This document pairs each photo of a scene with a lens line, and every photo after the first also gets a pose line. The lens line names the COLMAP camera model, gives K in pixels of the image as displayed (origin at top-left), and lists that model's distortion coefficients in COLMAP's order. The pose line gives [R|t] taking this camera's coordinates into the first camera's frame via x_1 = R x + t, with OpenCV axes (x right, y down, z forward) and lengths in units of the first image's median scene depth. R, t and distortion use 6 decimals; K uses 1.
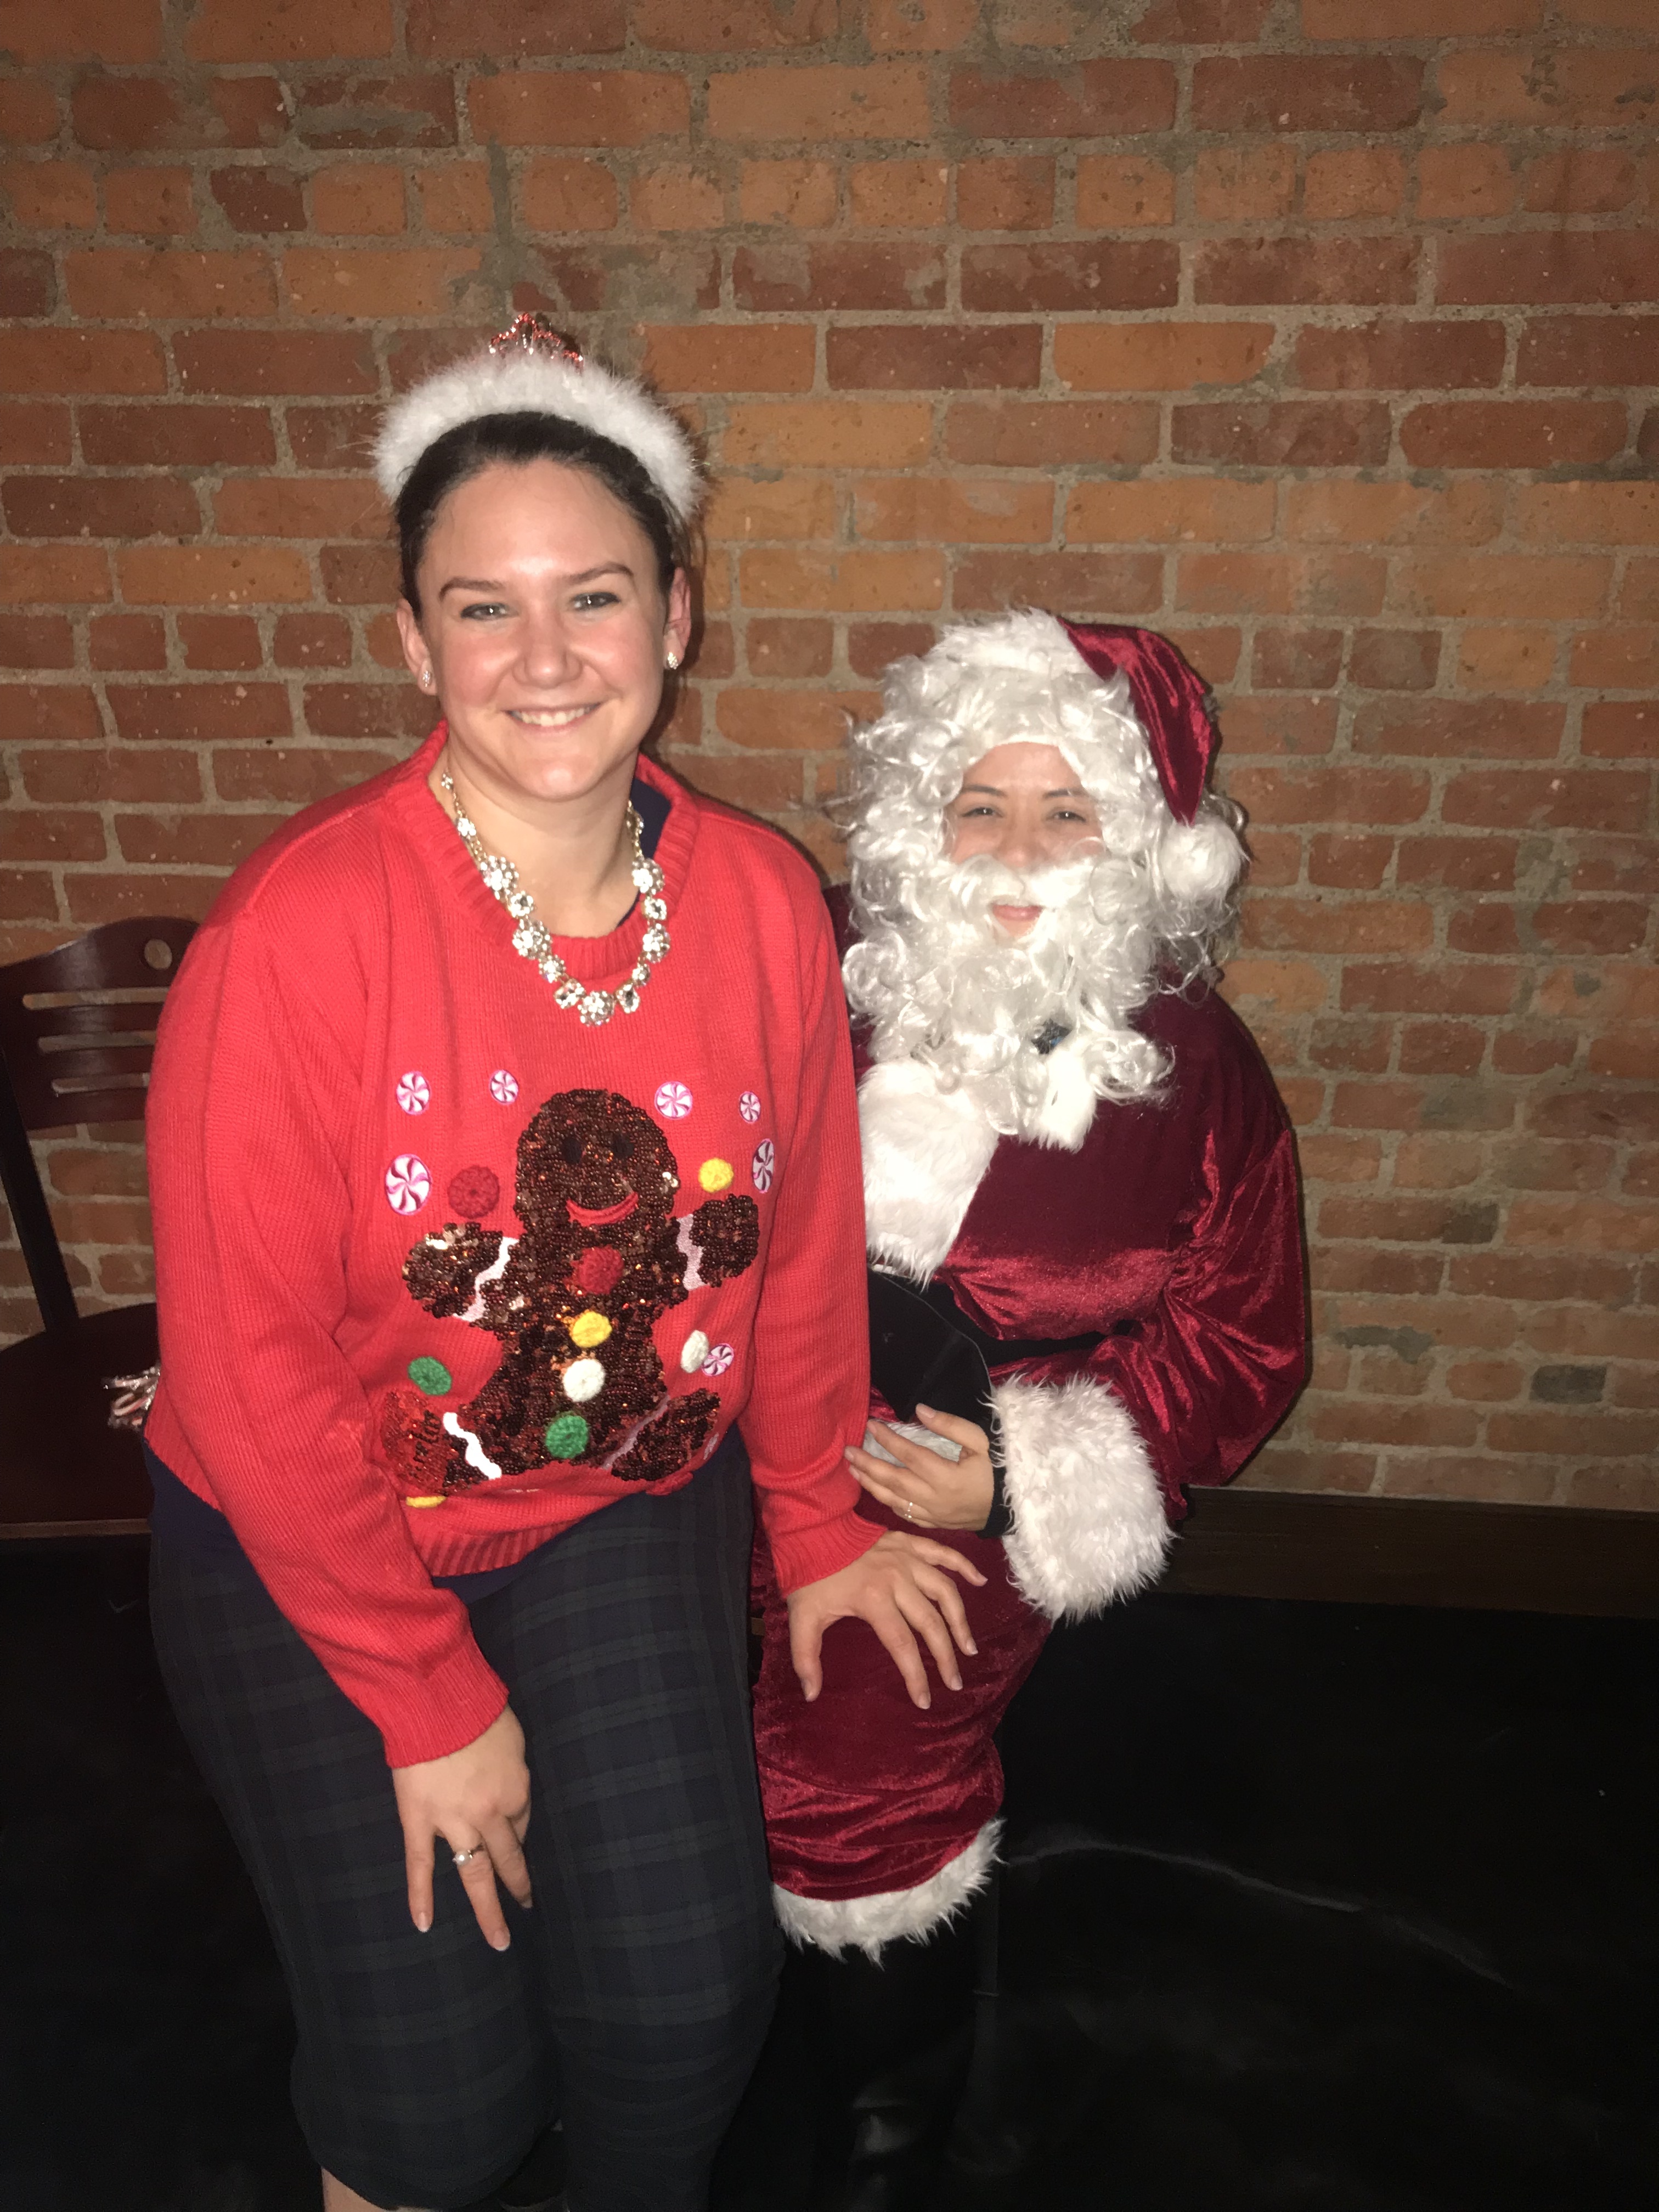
lens RADIAL K [[1846.6, 0, 837.5], [0, 1846.6, 1102.5], [0, 0, 1]] dist [-0.021546, 0.028790]
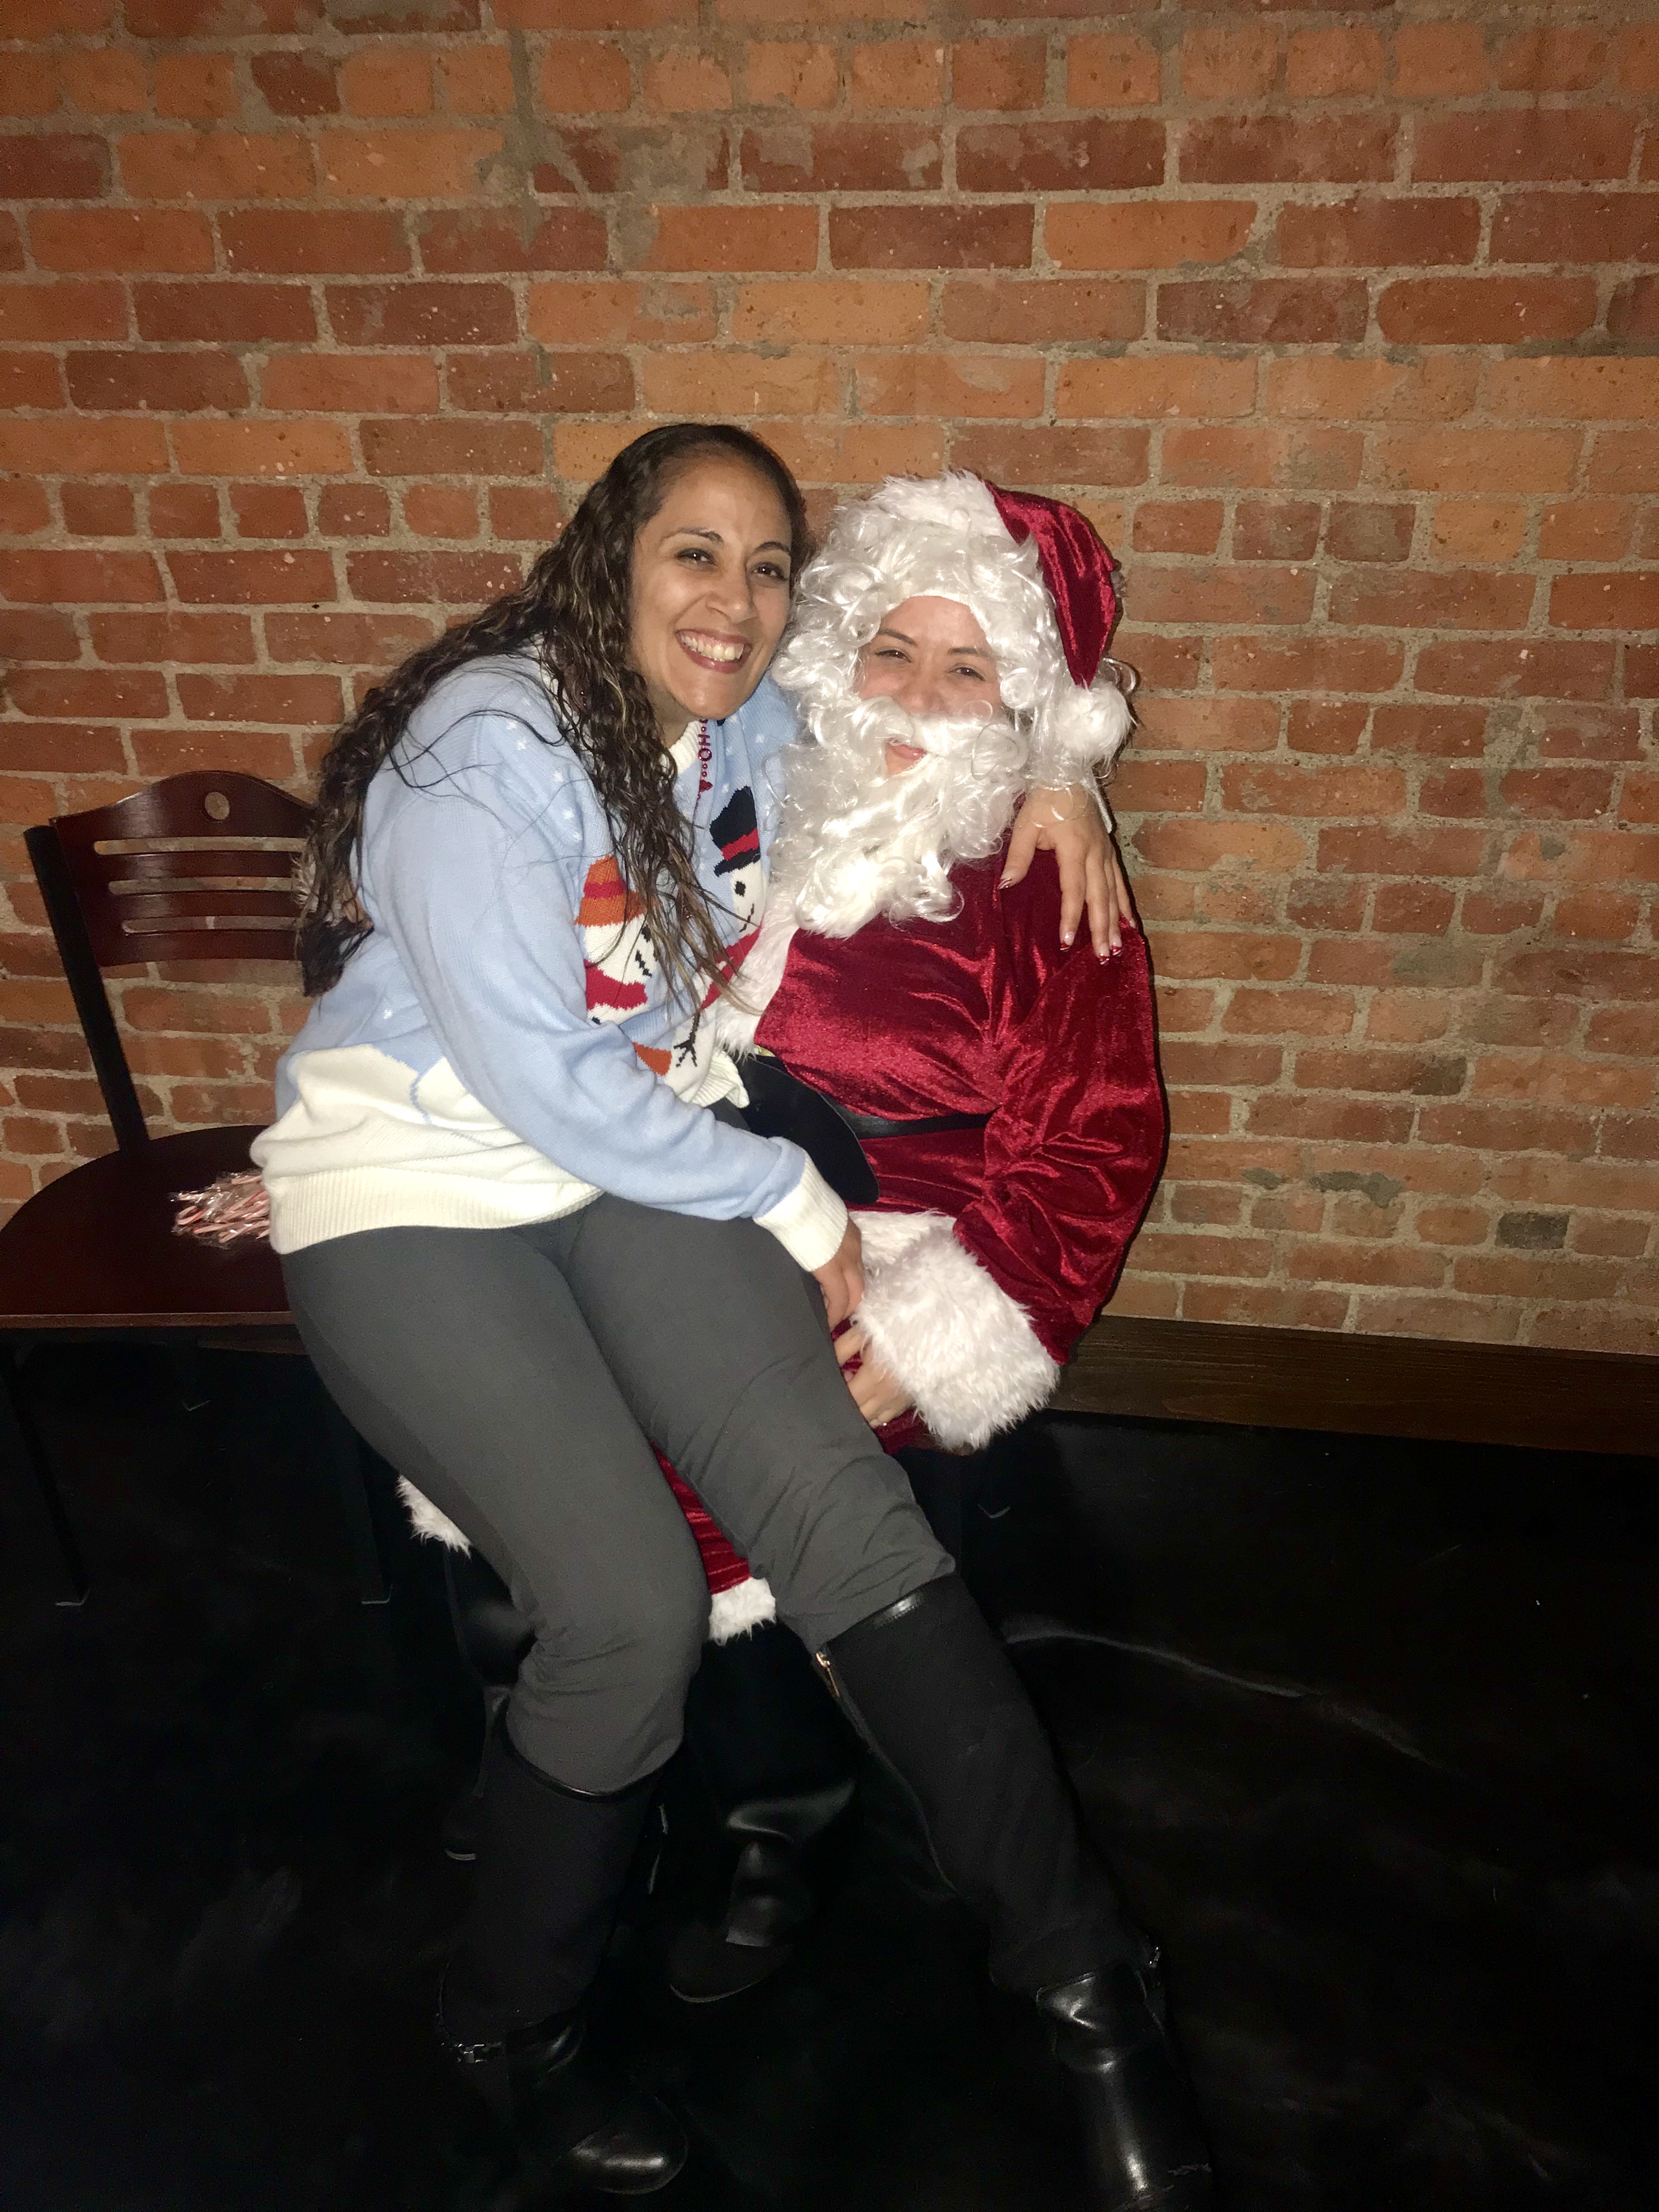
lens RADIAL K [[1846.6, 0, 855.4], [0, 1846.6, 1125.7], [0, 0, 1]] dist [-0.021546, 0.028790]
pose [[0.998834, 0.018450, -0.044603, 0.063907], [-0.015056, 0.997051, 0.075253, 0.022059], [0.045860, -0.074494, 0.996166, -0.082610]]
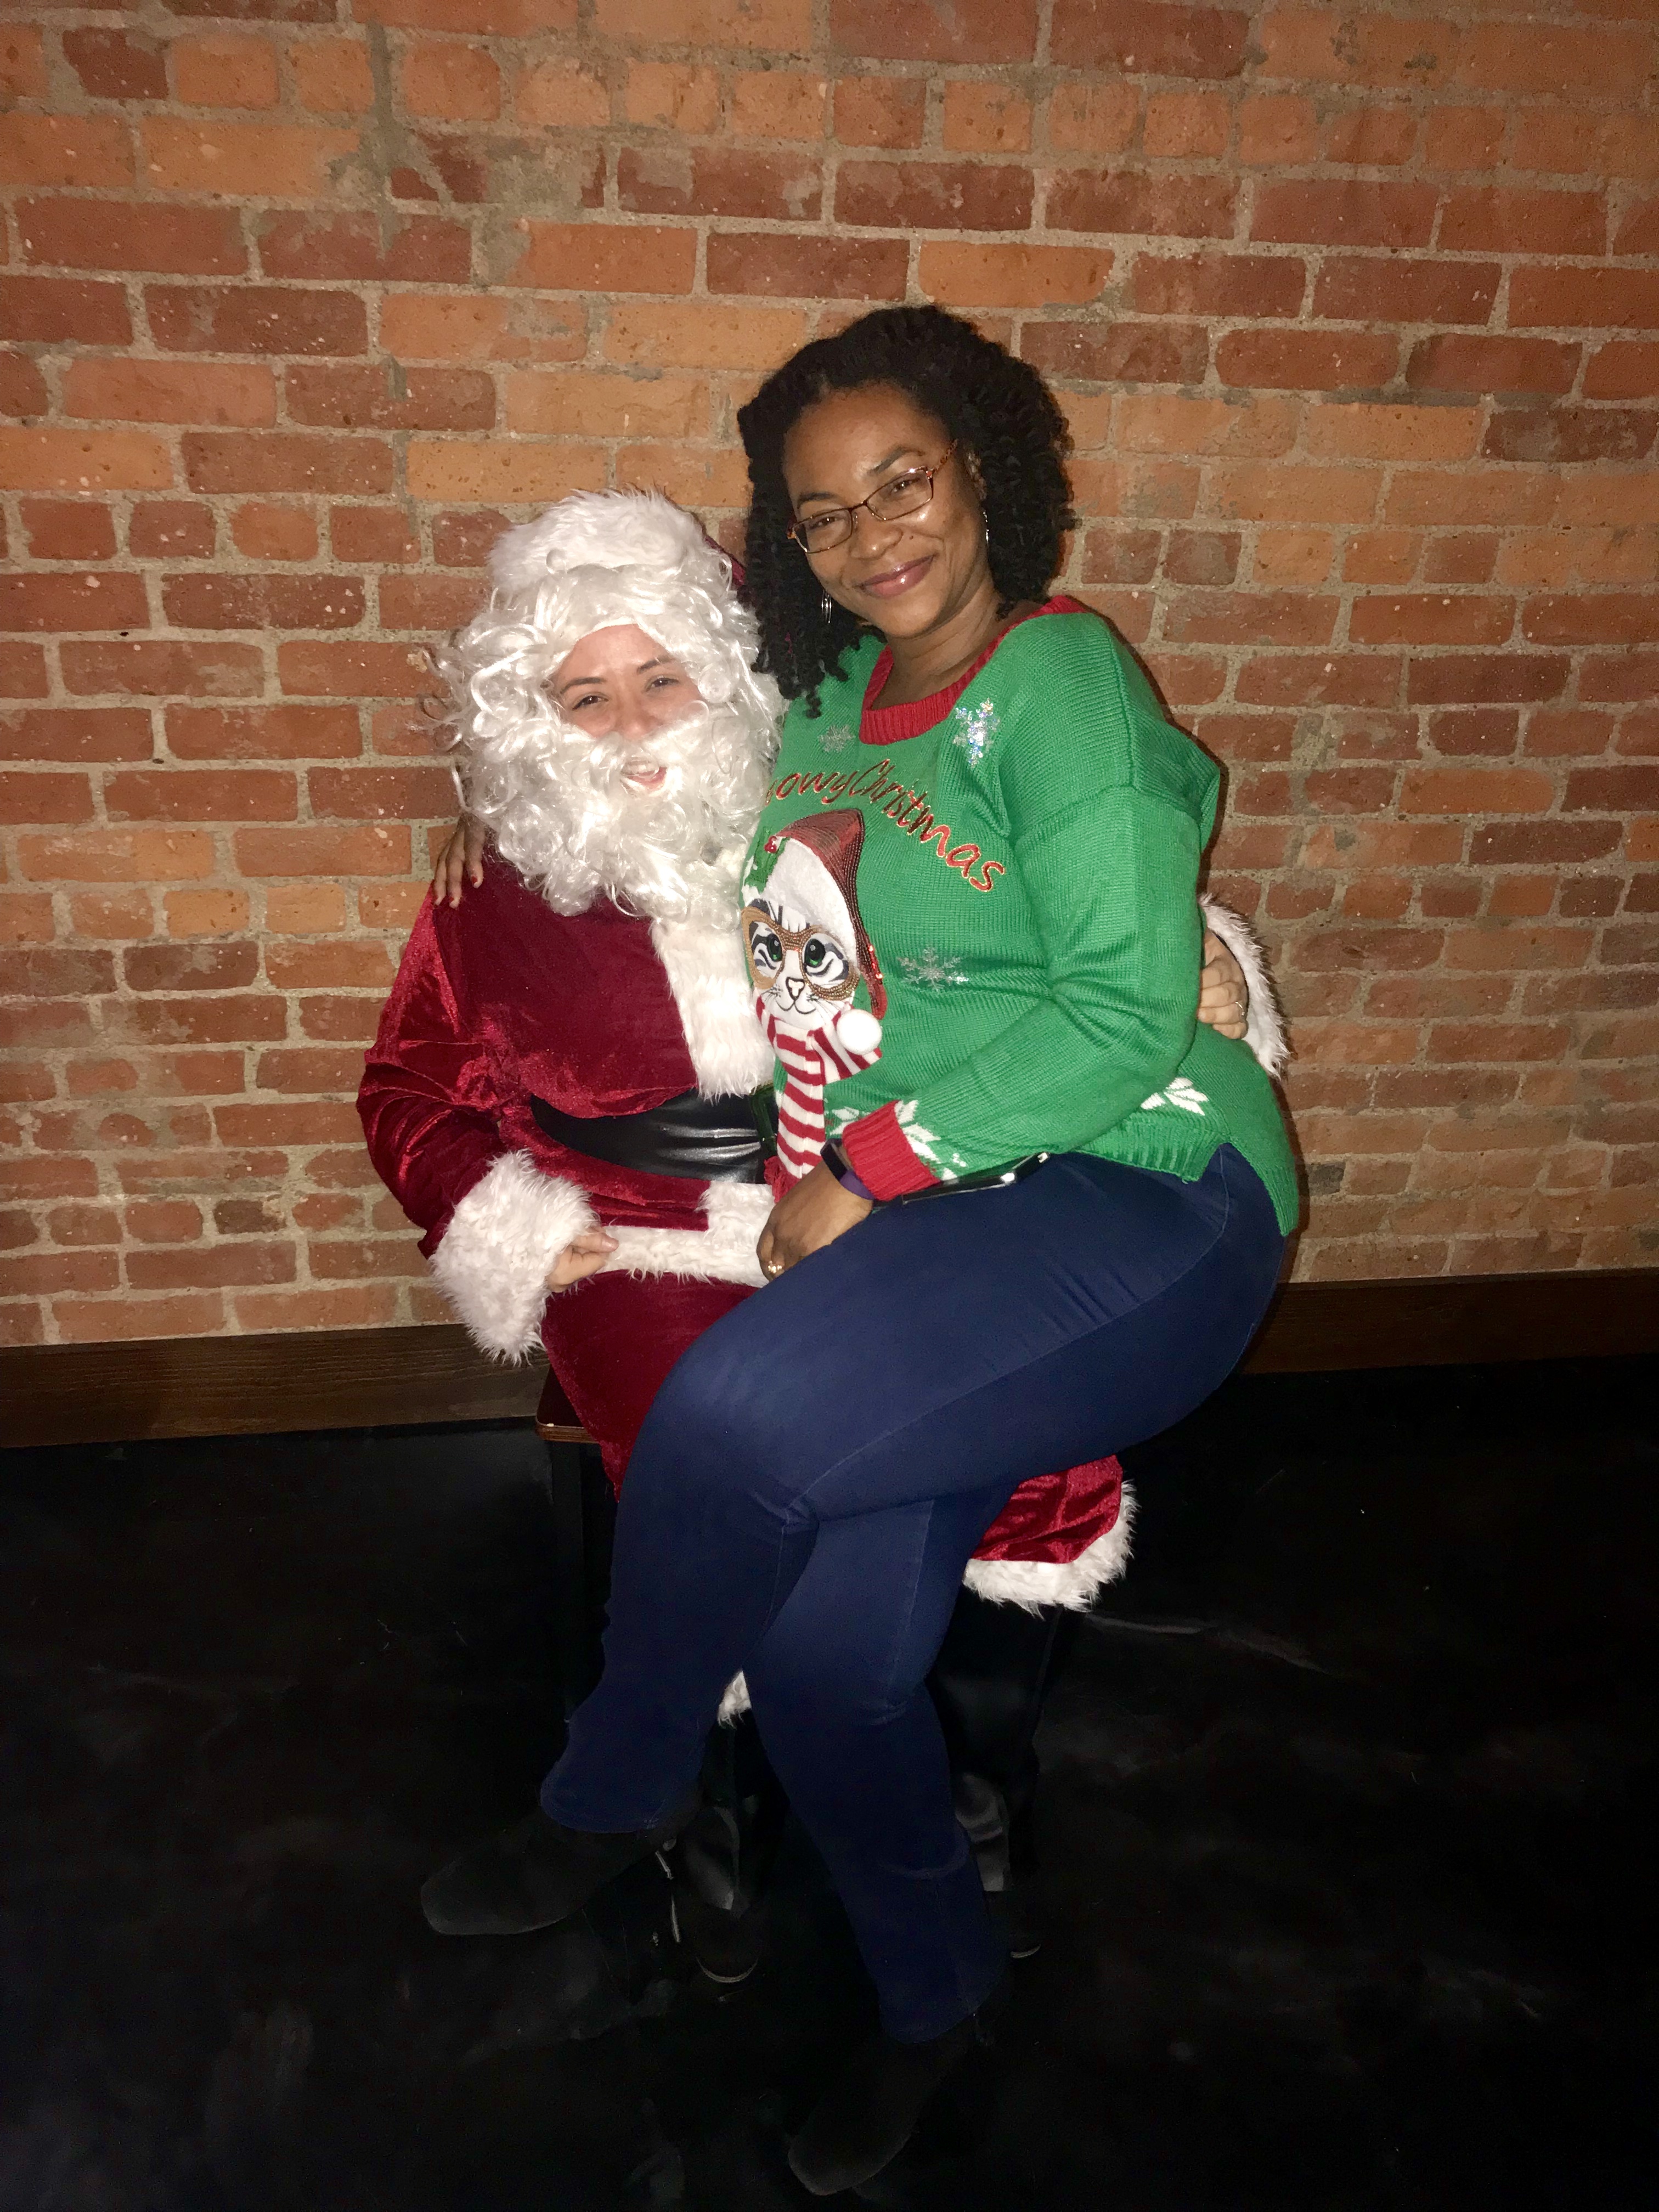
lens RADIAL K [[1846.6, 0, 832.2], [0, 1846.6, 1109.4], [0, 0, 1]] dist [-0.021546, 0.028790]
pose [[0.965756, -0.069955, 0.249842, -0.226131], [0.045053, 0.993552, 0.104044, -0.032835], [-0.255509, -0.089225, 0.962681, -0.060540]]
